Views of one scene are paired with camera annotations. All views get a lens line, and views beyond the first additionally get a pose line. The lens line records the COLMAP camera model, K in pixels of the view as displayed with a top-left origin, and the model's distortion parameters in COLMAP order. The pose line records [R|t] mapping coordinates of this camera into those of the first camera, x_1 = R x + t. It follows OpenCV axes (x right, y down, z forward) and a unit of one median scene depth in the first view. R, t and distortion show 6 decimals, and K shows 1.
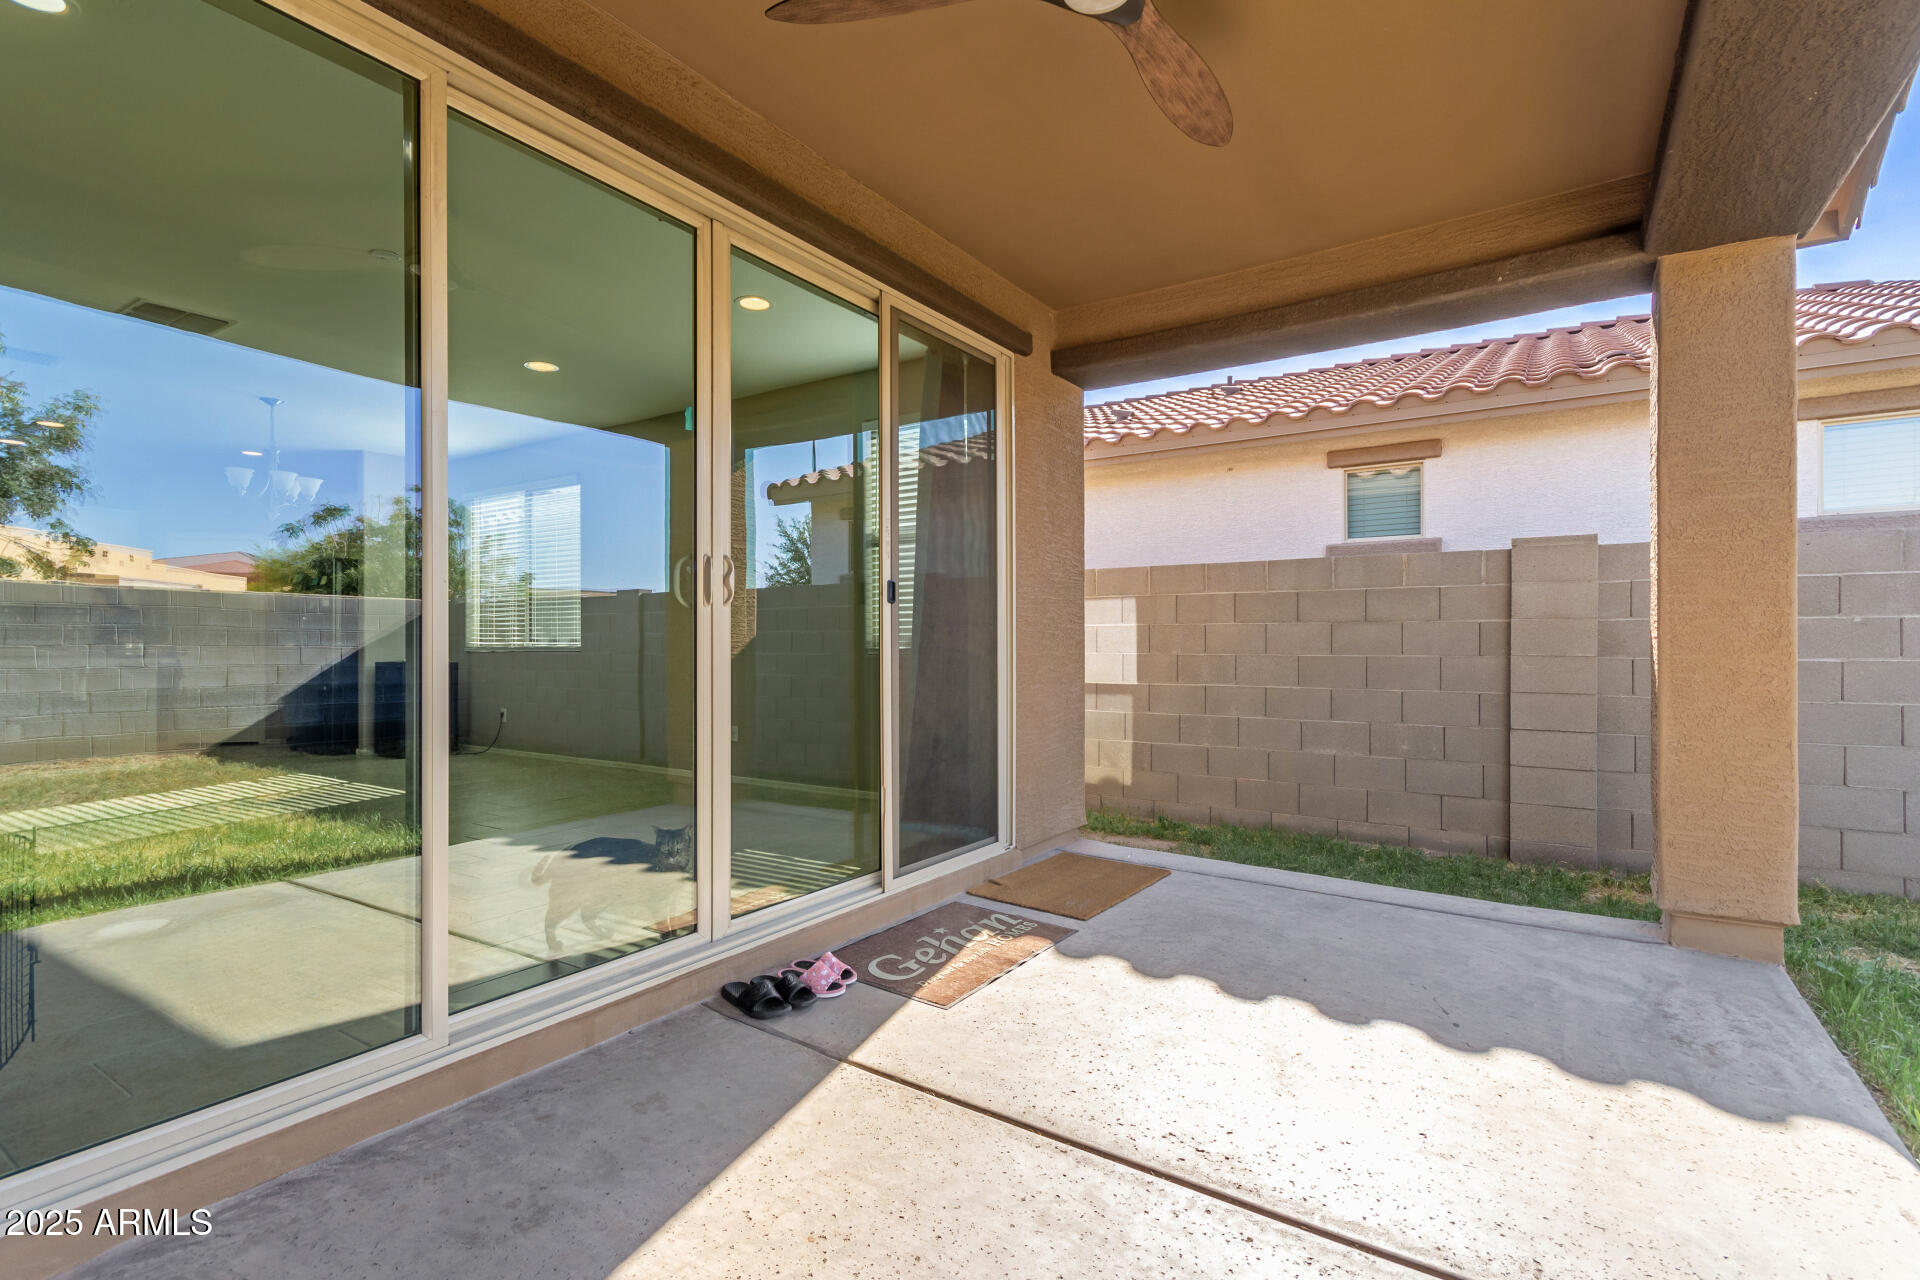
lens RADIAL K [[893.1, 0, 960.0], [0, 893.1, 640.0], [0, 0, 1]] dist [0.003200, 0.000555]
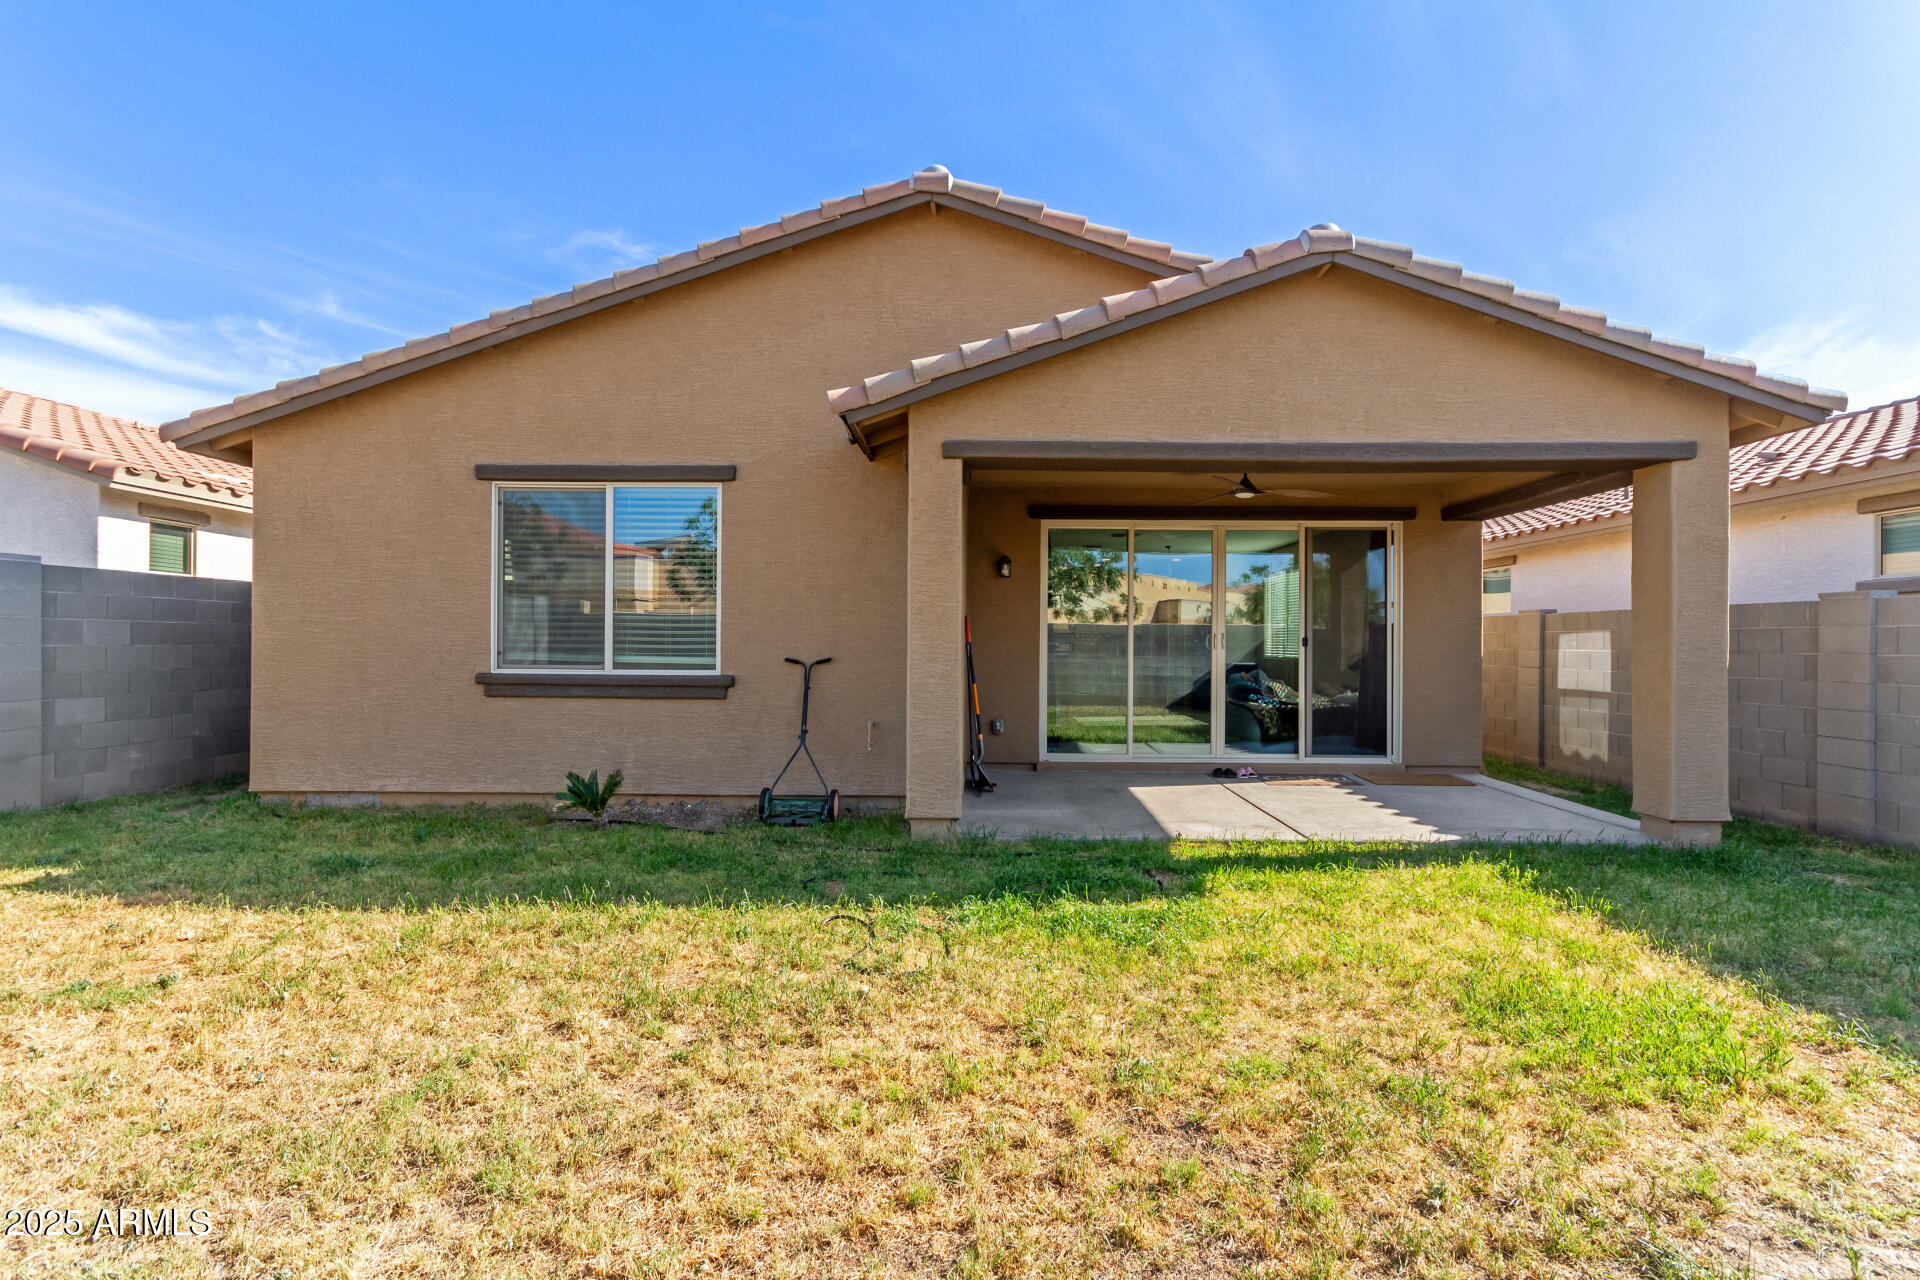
lens RADIAL K [[893.1, 0, 960.0], [0, 893.1, 640.0], [0, 0, 1]] dist [0.003200, 0.000555]
pose [[0.533228, 0.003259, -0.845966, 0.989054], [-0.001788, 0.999995, 0.002726, -0.041680], [0.845970, 0.000059, 0.533231, -0.746973]]
